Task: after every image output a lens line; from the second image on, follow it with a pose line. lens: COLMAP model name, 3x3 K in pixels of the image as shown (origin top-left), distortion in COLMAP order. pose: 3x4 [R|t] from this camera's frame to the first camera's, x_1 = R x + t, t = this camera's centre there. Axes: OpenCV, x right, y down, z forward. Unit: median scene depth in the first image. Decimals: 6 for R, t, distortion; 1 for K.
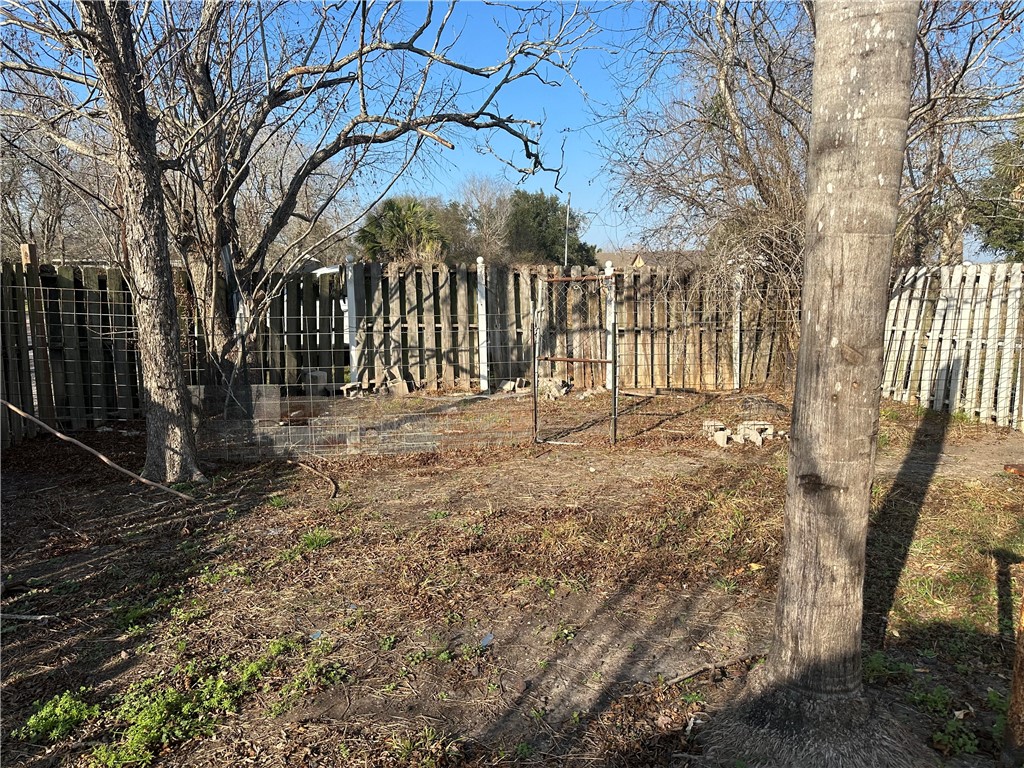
lens RADIAL K [[715.5, 0, 520.6], [0, 715.5, 388.0], [0, 0, 1]] dist [0.055565, -0.065722]
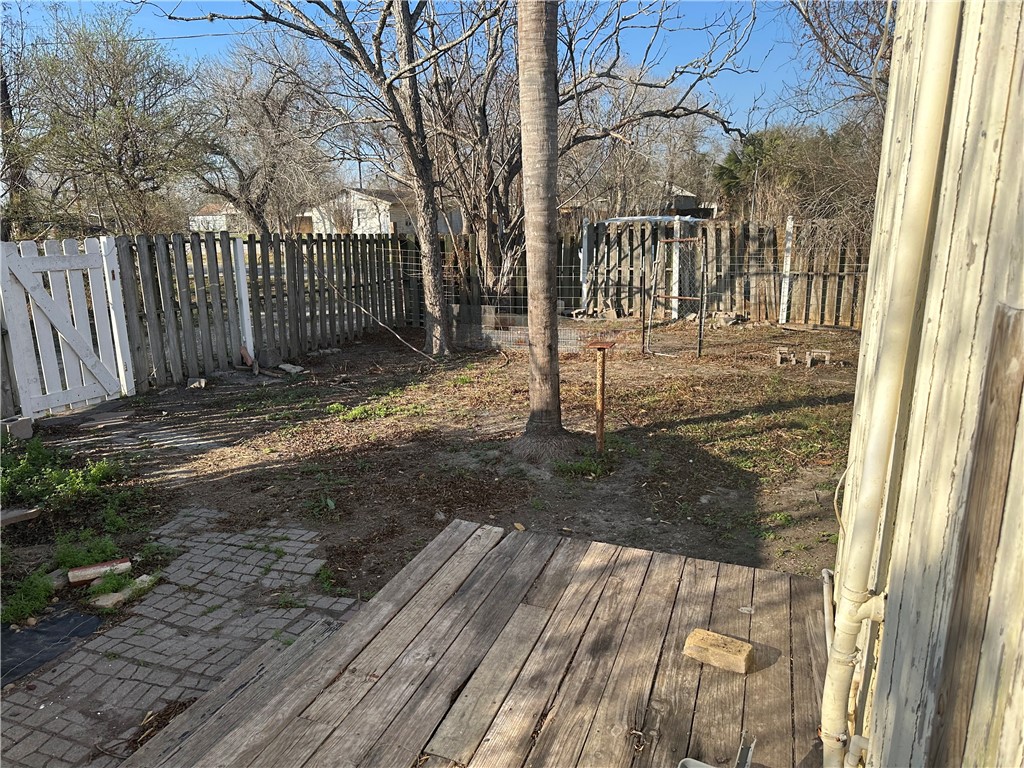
lens RADIAL K [[715.5, 0, 507.5], [0, 715.5, 389.0], [0, 0, 1]] dist [0.055565, -0.065722]
pose [[0.851245, 0.099658, -0.515219, 0.387311], [-0.051977, 0.992986, 0.106196, 0.006305], [0.522189, -0.063619, 0.850454, -0.296247]]
